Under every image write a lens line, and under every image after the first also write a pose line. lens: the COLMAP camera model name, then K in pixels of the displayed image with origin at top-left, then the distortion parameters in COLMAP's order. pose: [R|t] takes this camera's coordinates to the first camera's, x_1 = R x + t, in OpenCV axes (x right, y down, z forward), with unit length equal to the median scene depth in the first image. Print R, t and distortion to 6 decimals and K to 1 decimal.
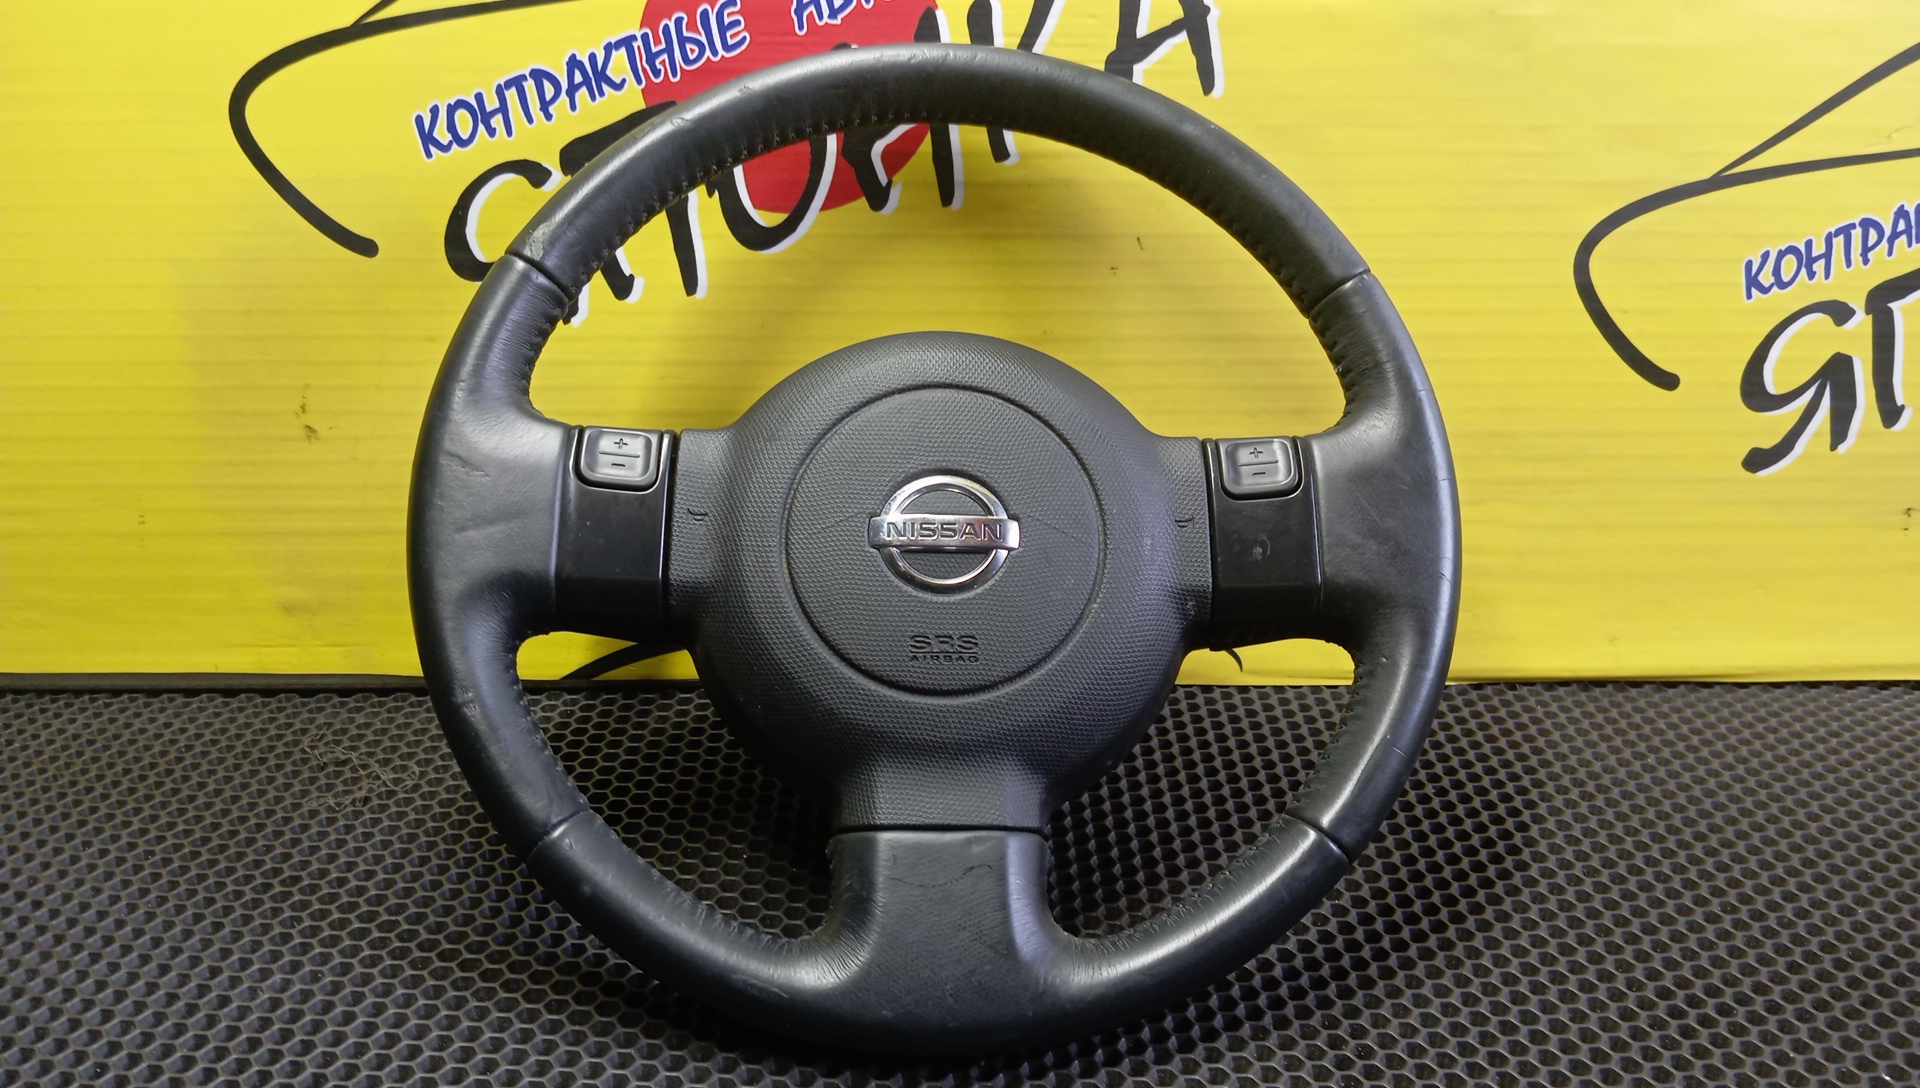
lens RADIAL K [[1640.7, 0, 959.6], [0, 1640.7, 538.3], [0, 0, 1]] dist [0.071064, -0.187571]
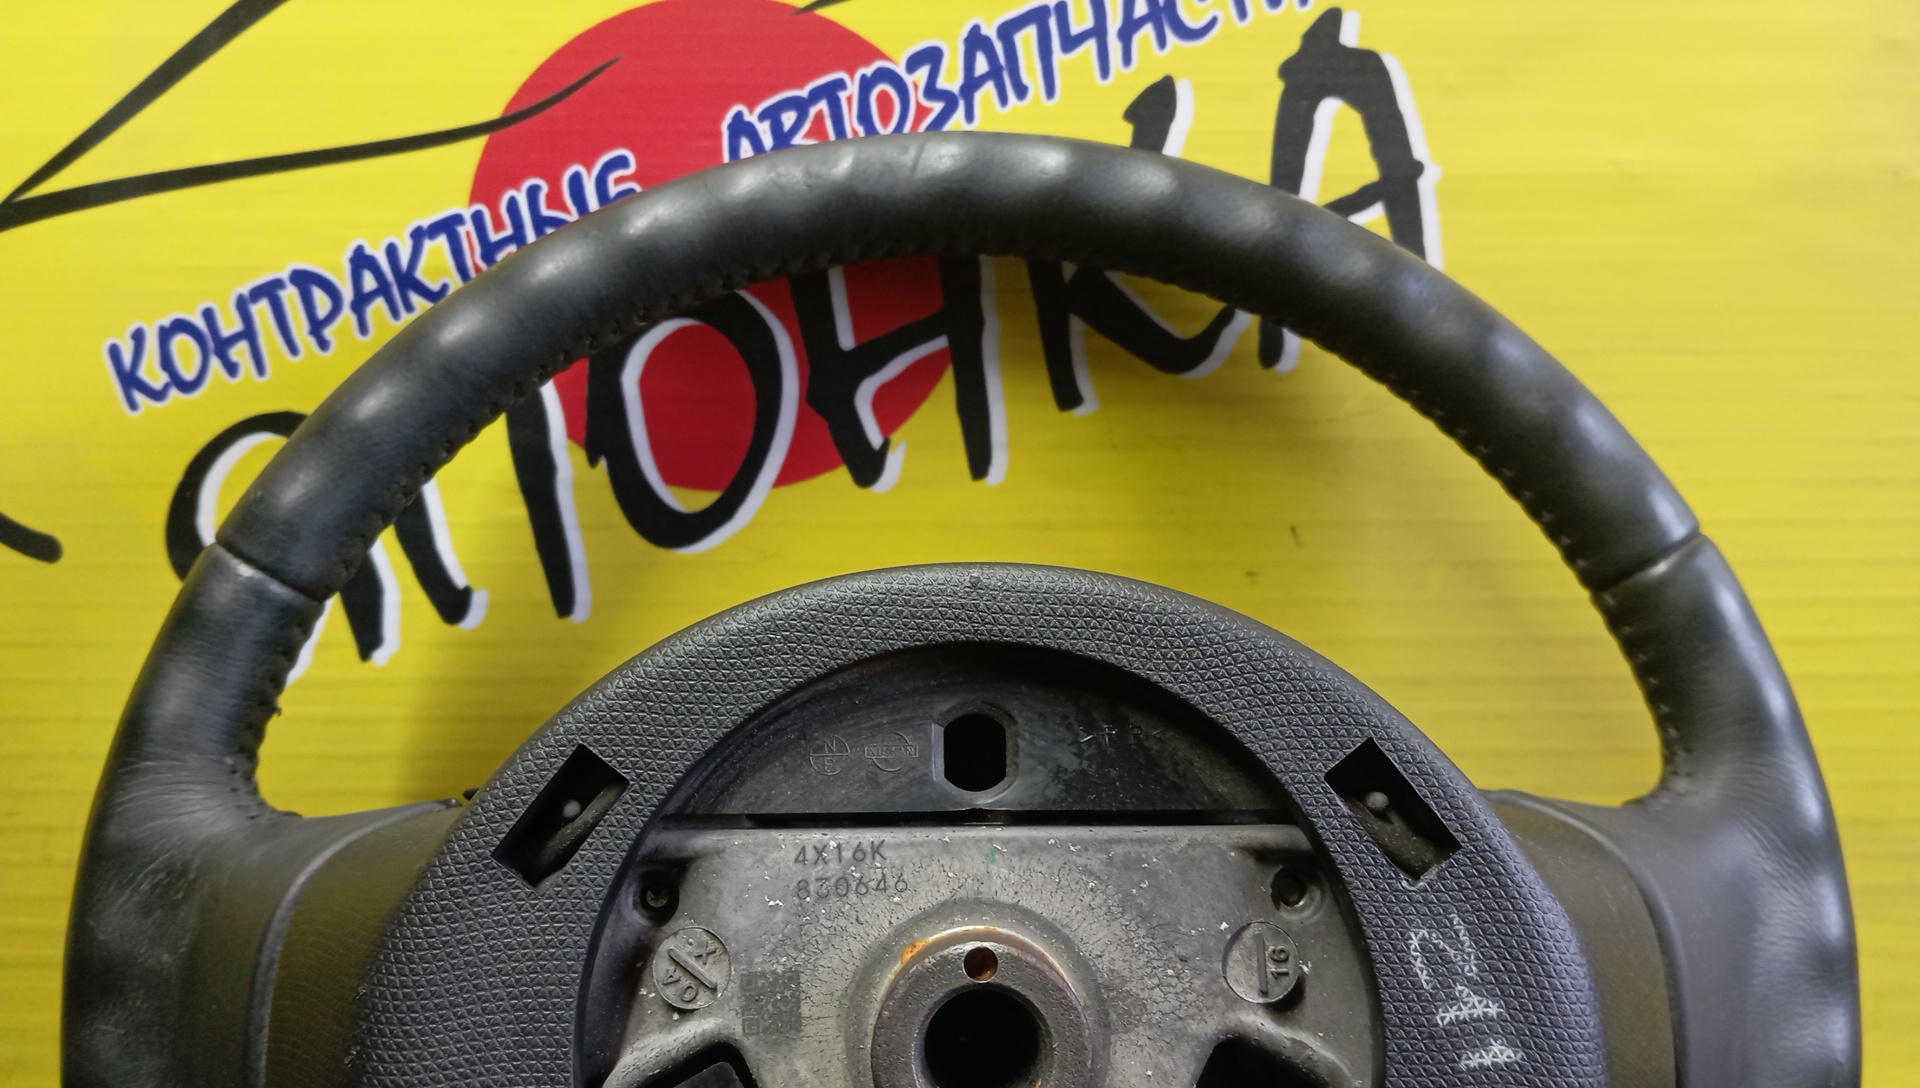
lens RADIAL K [[1640.7, 0, 953.4], [0, 1640.7, 528.3], [0, 0, 1]] dist [0.071064, -0.187571]
pose [[0.999716, 0.002492, -0.023712, -0.003078], [-0.002534, 0.999995, -0.001745, -0.188491], [0.023708, 0.001805, 0.999717, 0.401043]]
